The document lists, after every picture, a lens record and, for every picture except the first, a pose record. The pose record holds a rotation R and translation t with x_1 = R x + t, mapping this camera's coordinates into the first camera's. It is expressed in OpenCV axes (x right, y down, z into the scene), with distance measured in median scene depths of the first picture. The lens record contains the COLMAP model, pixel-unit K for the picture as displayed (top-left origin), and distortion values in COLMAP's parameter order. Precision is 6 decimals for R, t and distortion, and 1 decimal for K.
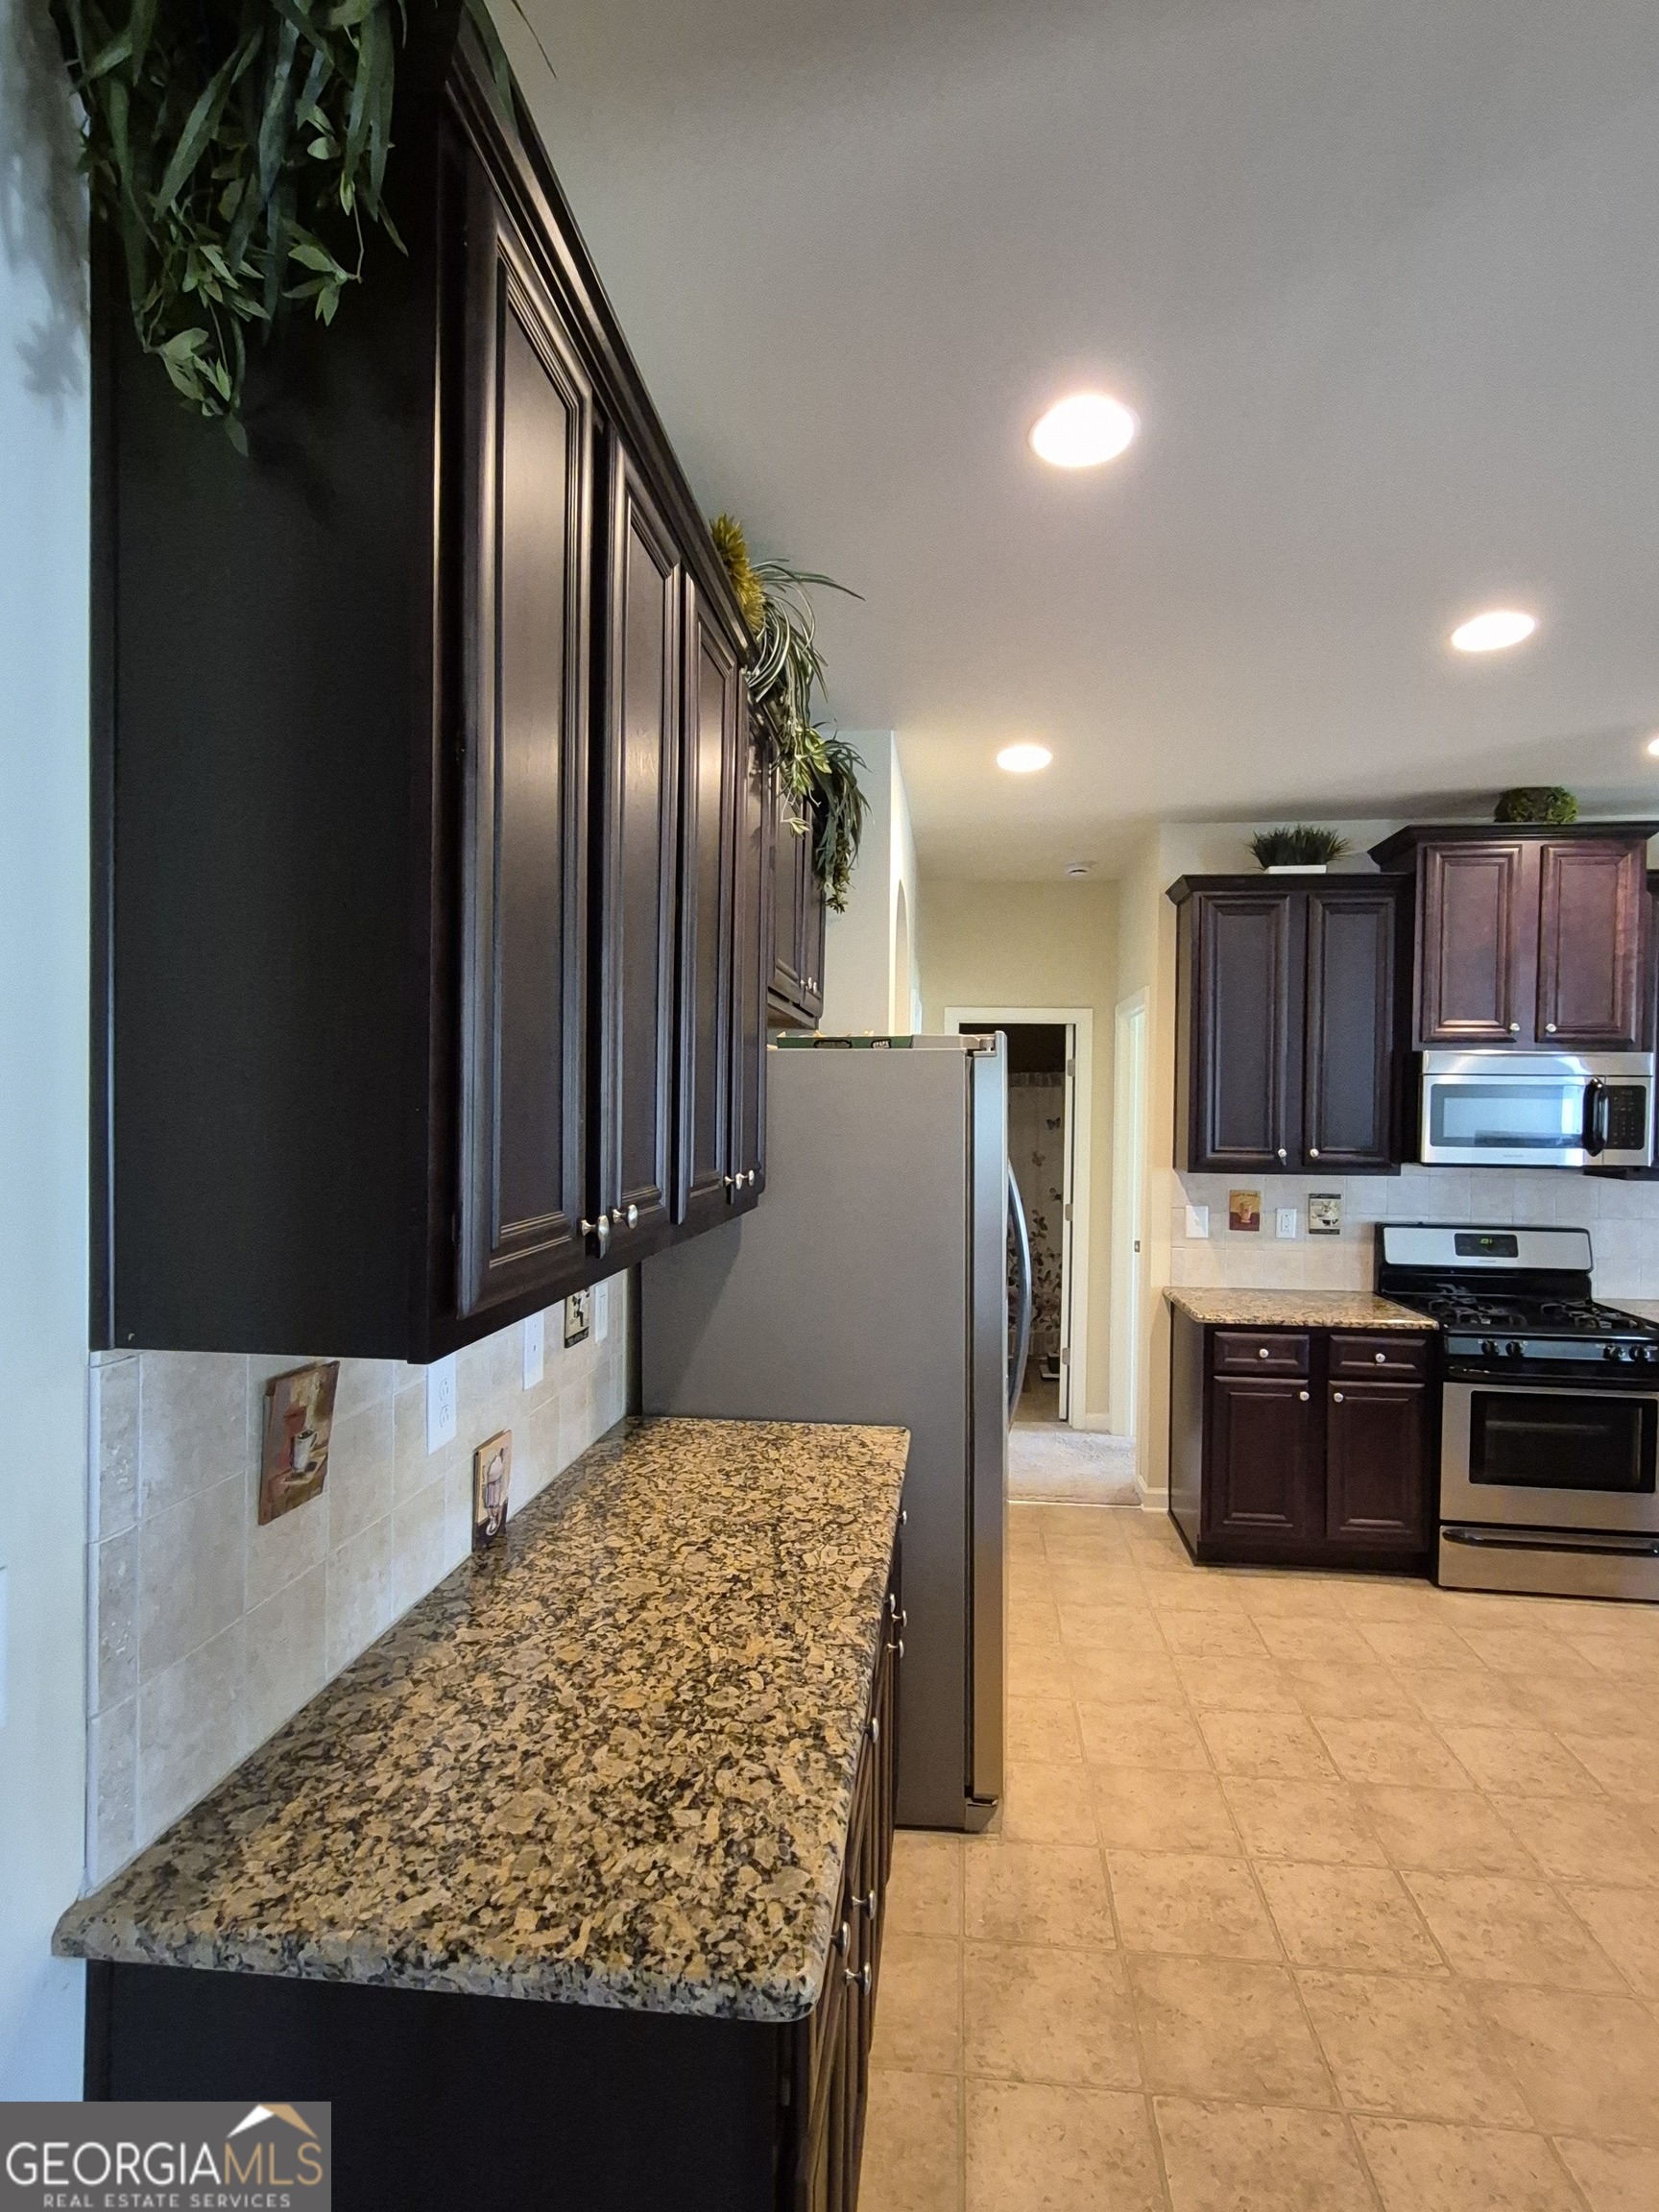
lens RADIAL K [[1117.9, 0, 826.7], [0, 1117.9, 1124.0], [0, 0, 1]] dist [0.001965, -0.000305]
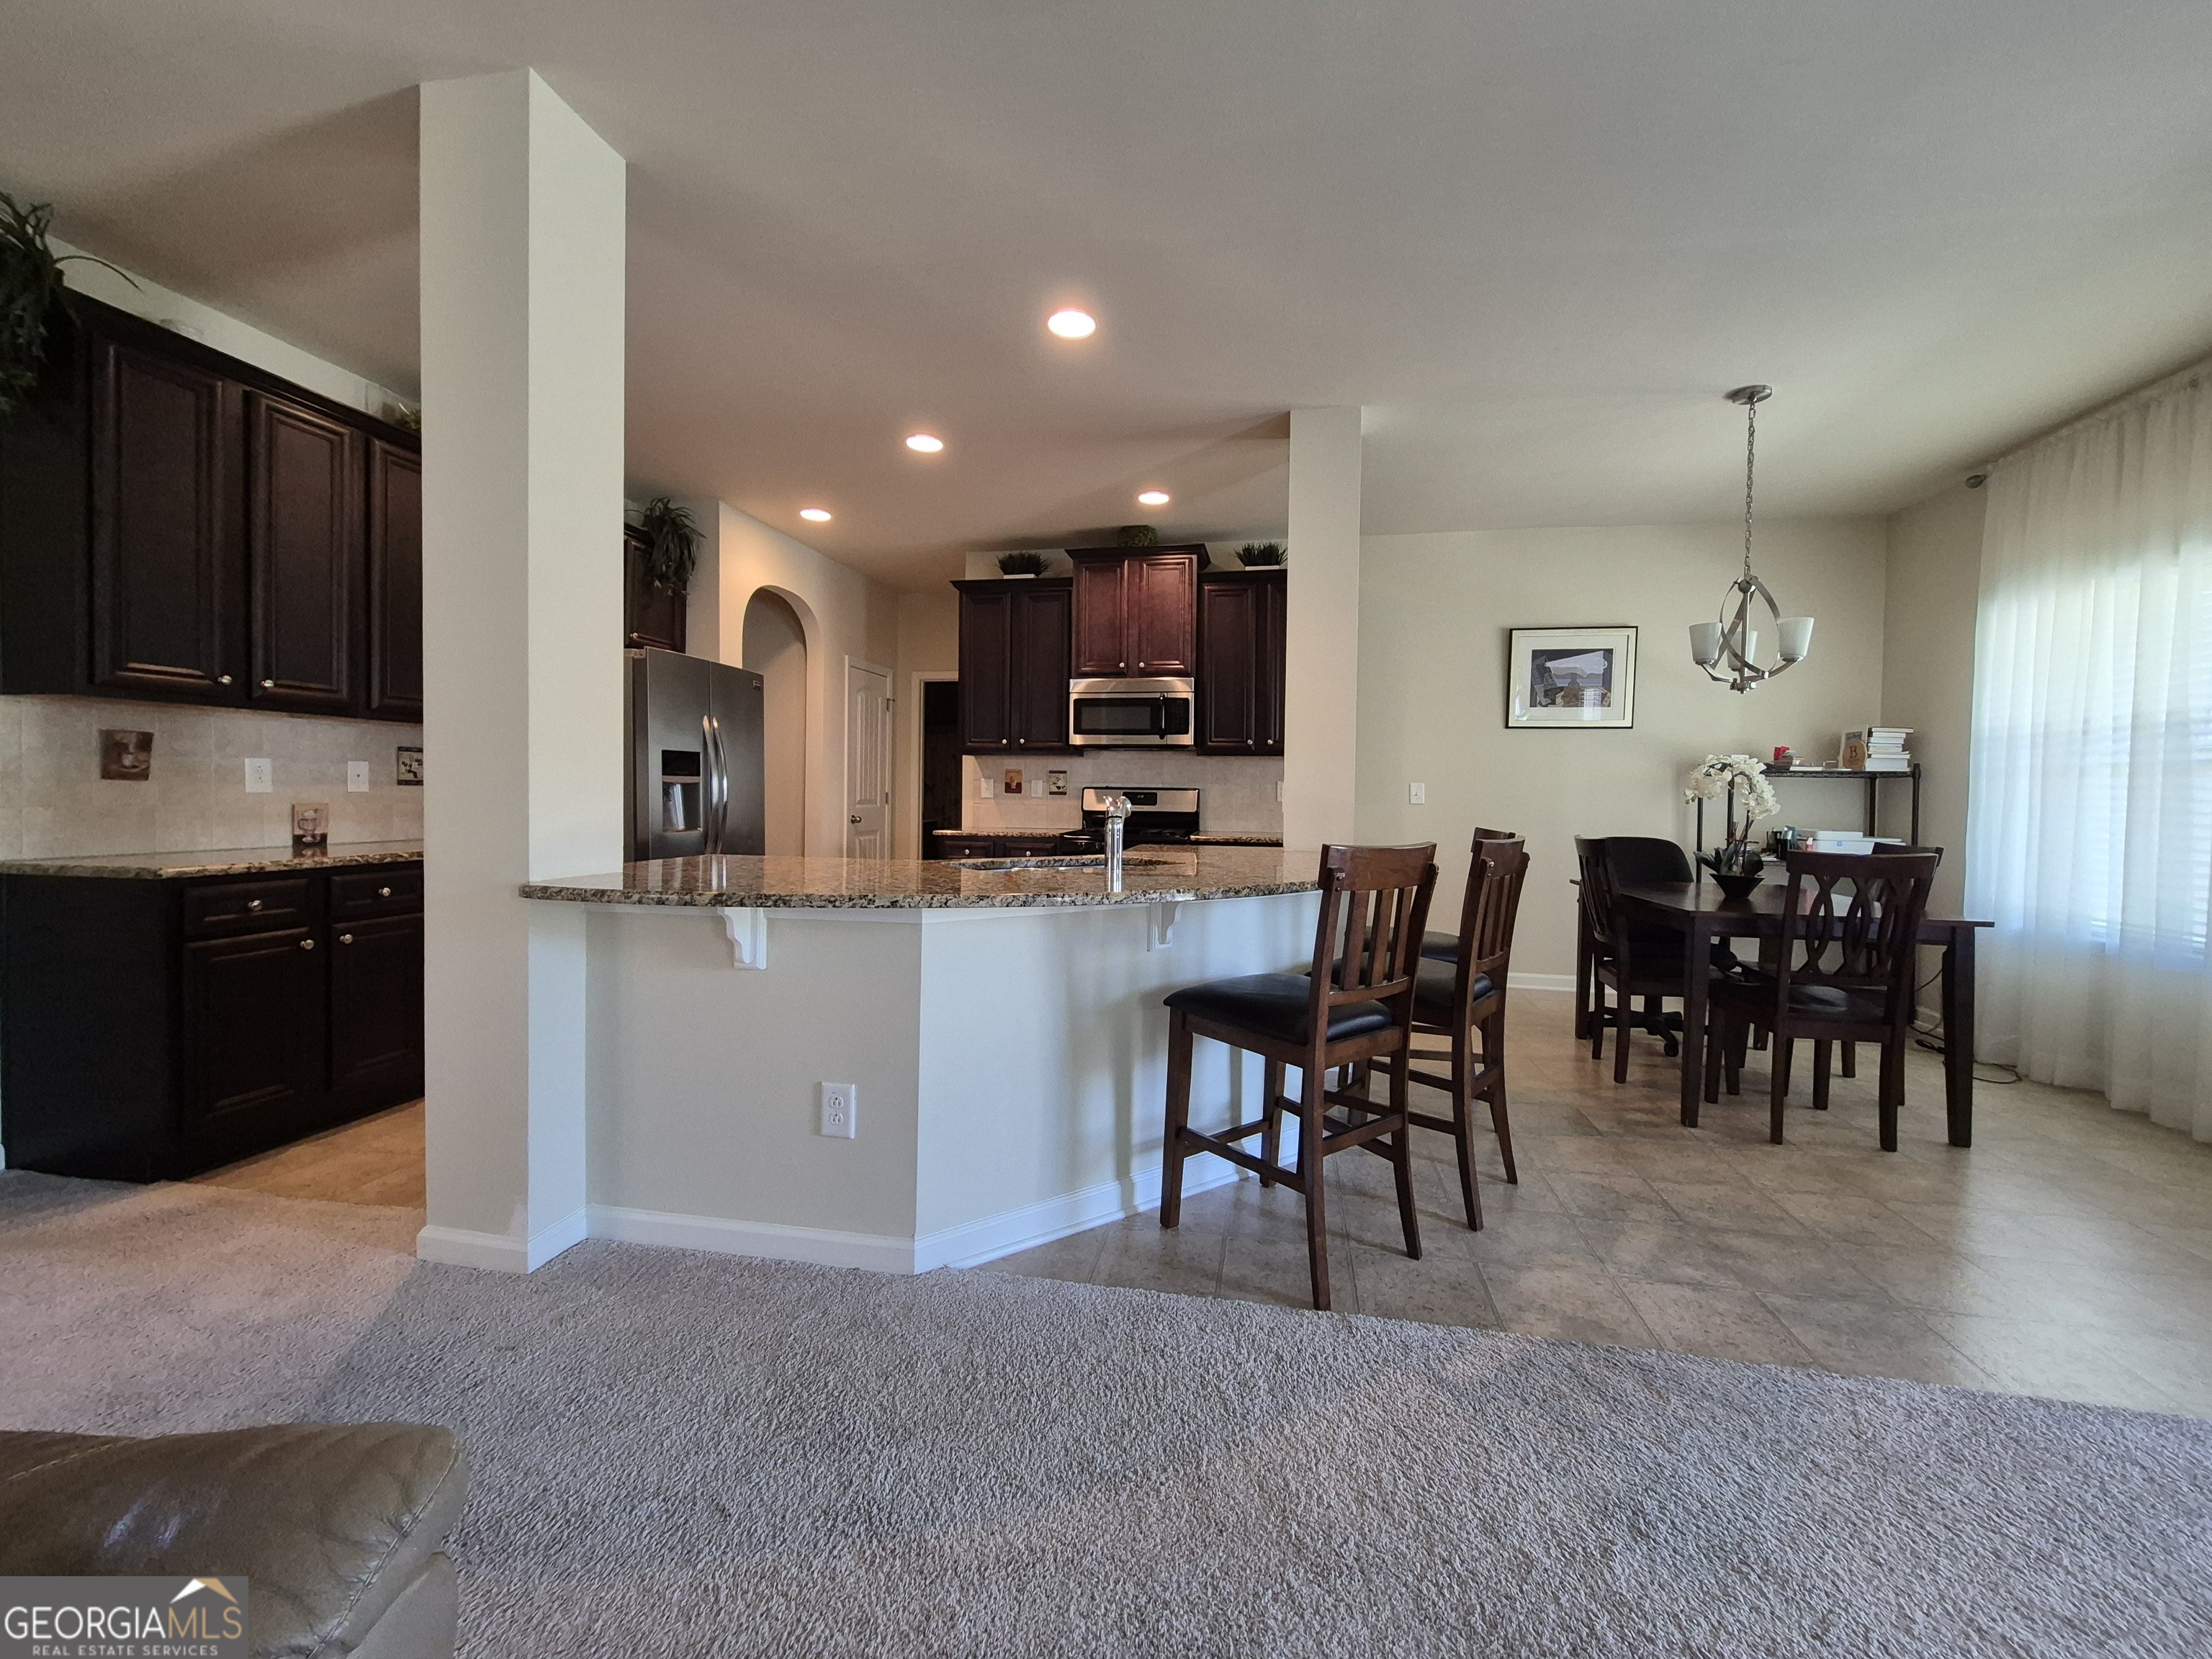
lens RADIAL K [[870.0, 0, 1123.5], [0, 870.0, 811.8], [0, 0, 1]] dist [0.009818, -0.004181]
pose [[0.998253, 0.000812, -0.059079, 0.701712], [-0.000601, 0.999993, 0.003591, 0.134781], [0.059082, -0.003549, 0.998247, -0.340772]]
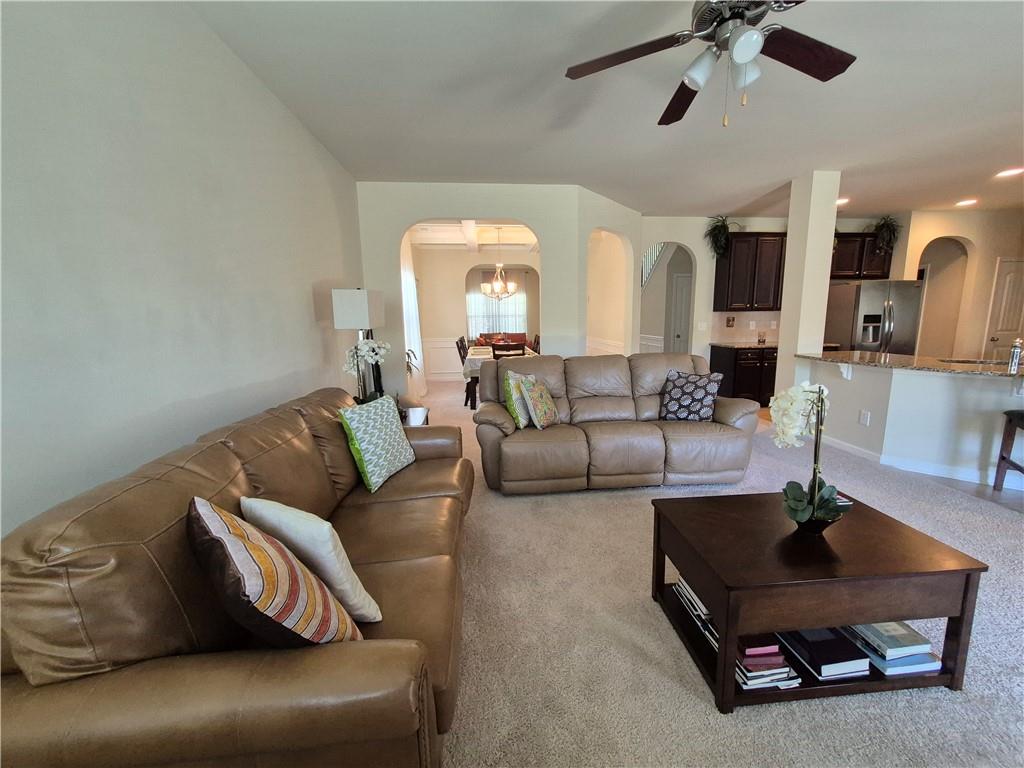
lens RADIAL K [[402.7, 0, 520.1], [0, 402.7, 375.8], [0, 0, 1]] dist [0.009818, -0.004181]
pose [[0.206403, 0.128927, -0.969936, 1.251094], [-0.003257, 0.991366, 0.131083, 0.095456], [0.978462, -0.023897, 0.205041, -0.821681]]
